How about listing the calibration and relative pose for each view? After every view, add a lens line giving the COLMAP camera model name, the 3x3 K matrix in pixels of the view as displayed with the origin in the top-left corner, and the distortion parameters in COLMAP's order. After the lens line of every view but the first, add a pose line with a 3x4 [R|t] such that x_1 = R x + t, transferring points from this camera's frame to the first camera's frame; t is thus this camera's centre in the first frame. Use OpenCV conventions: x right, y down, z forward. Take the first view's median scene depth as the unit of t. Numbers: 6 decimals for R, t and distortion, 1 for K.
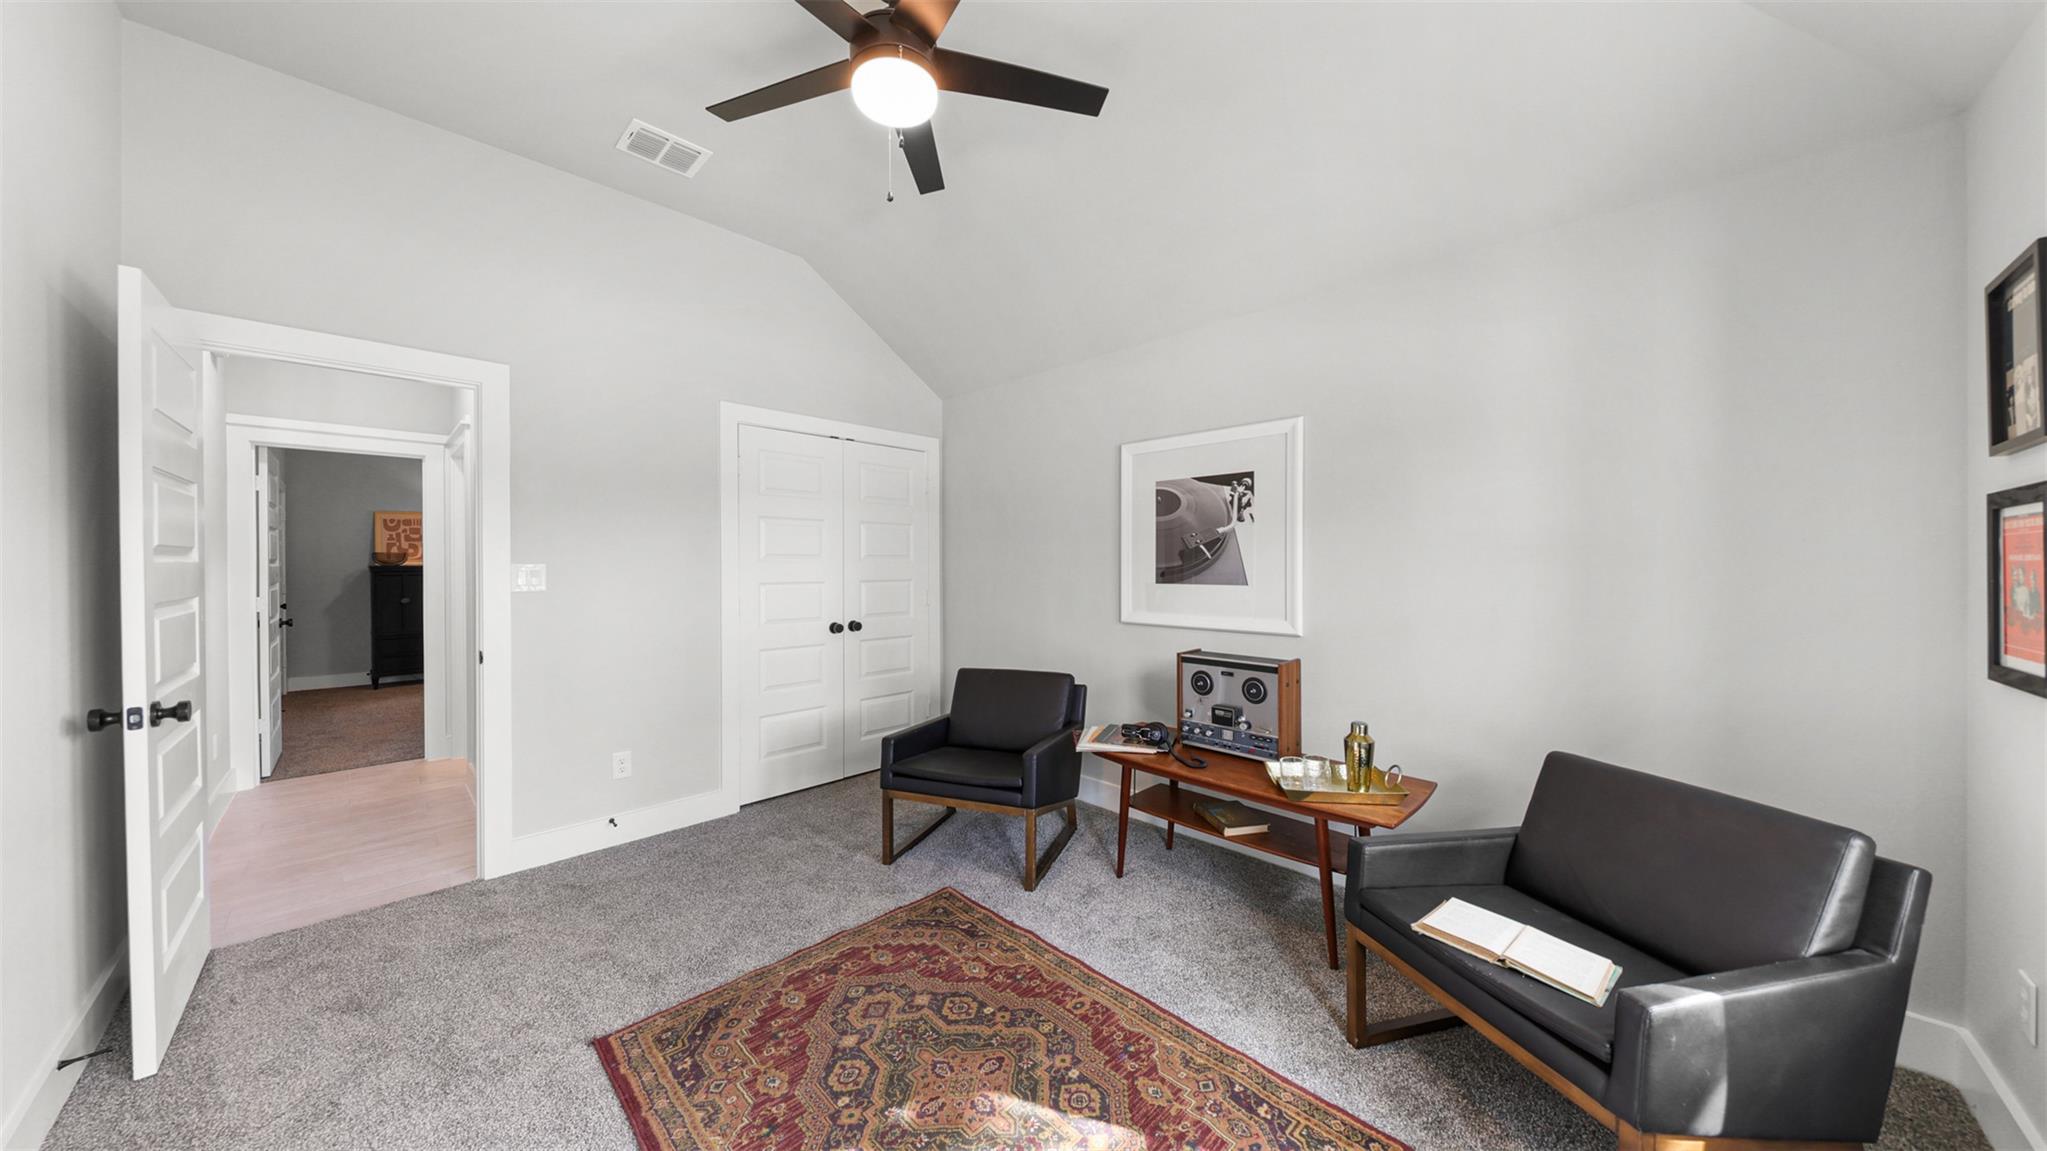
lens RADIAL K [[653.7, 0, 1028.7], [0, 653.7, 565.3], [0, 0, 1]] dist [0.001398, -0.005904]
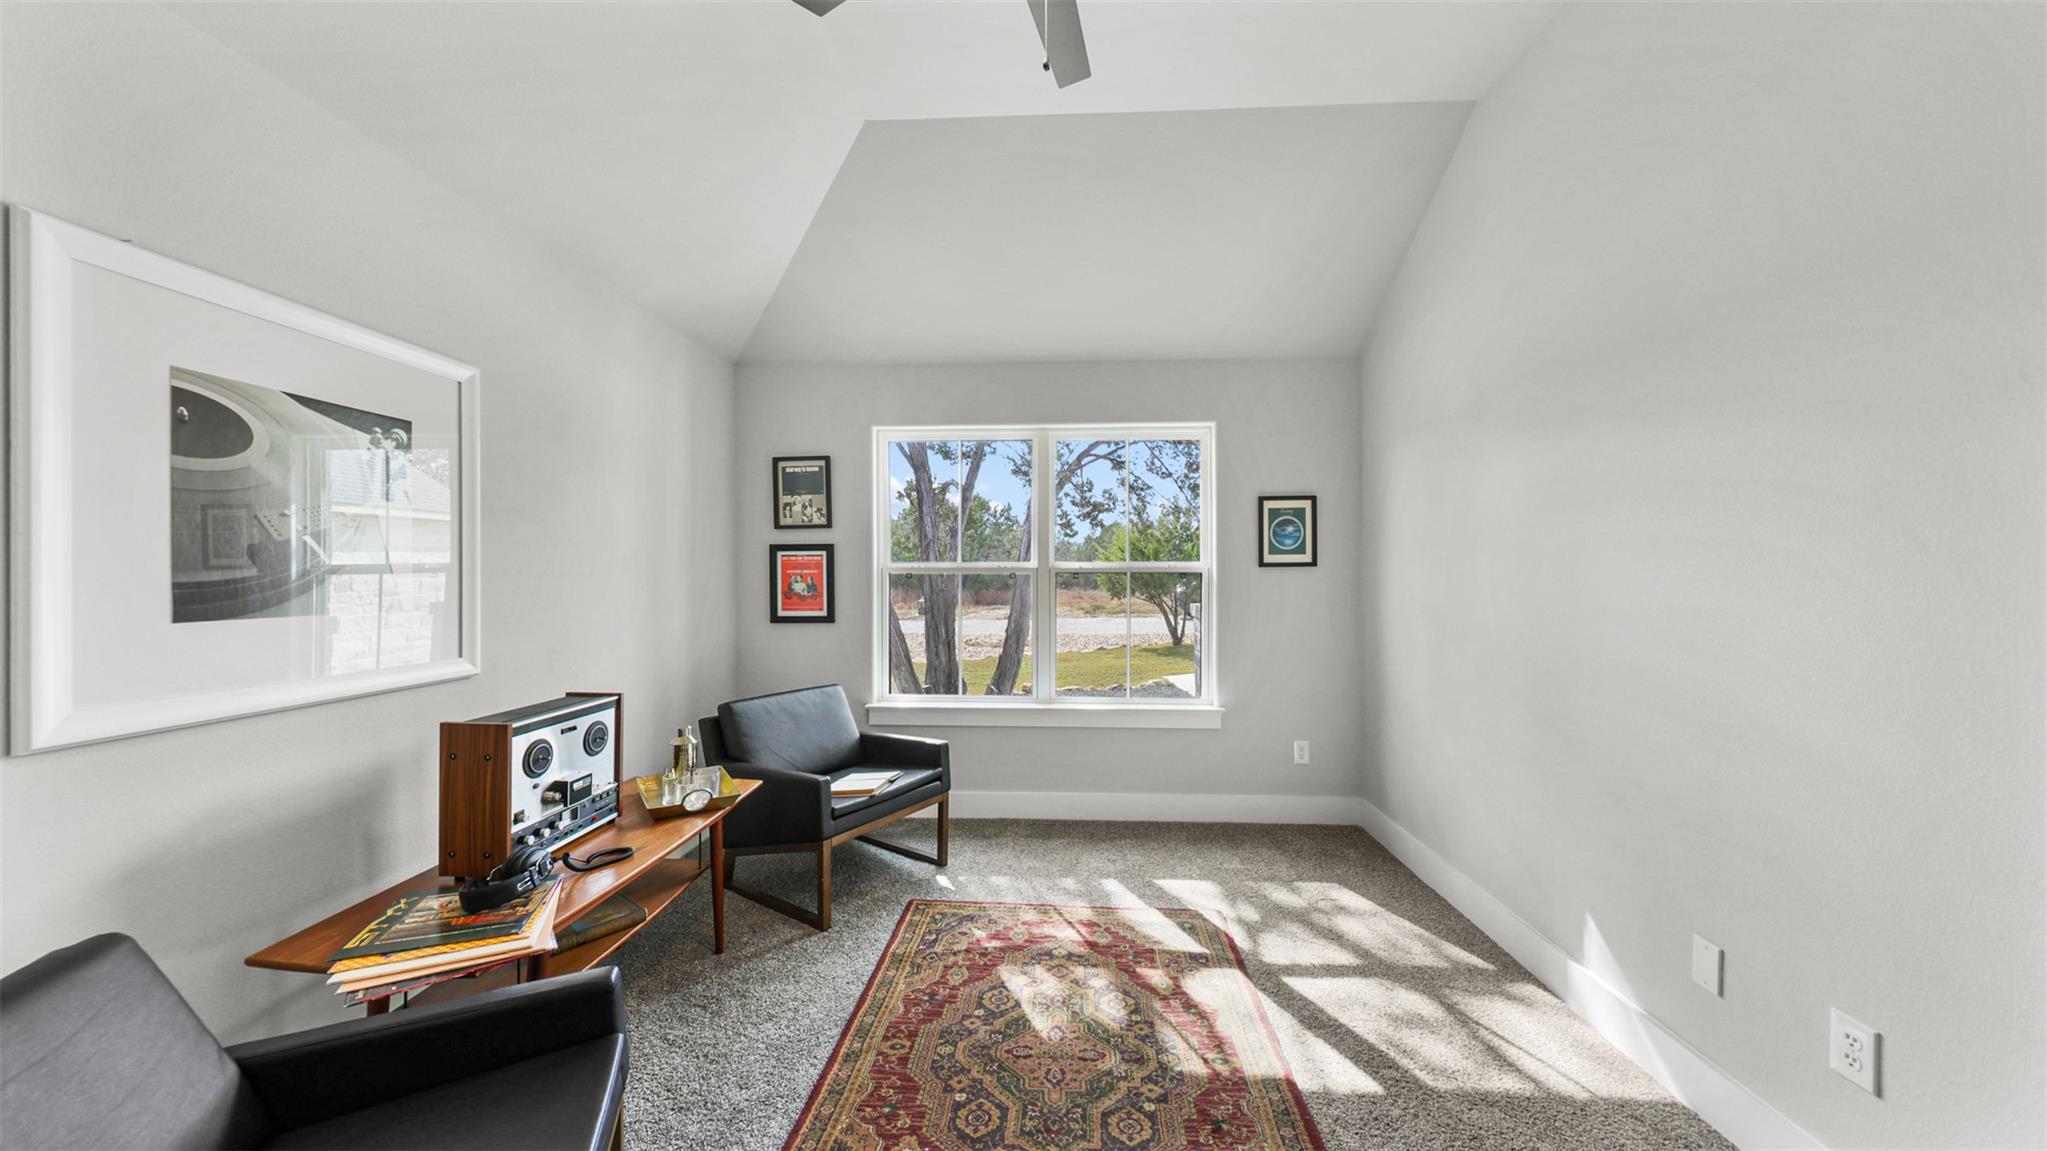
lens RADIAL K [[692.7, 0, 1026.9], [0, 692.7, 571.3], [0, 0, 1]] dist [-0.000176, -0.000033]
pose [[-0.662937, 0.004692, 0.748660, -0.650901], [0.003285, 0.999989, -0.003359, -0.000878], [-0.748668, 0.000233, -0.662945, 1.250259]]
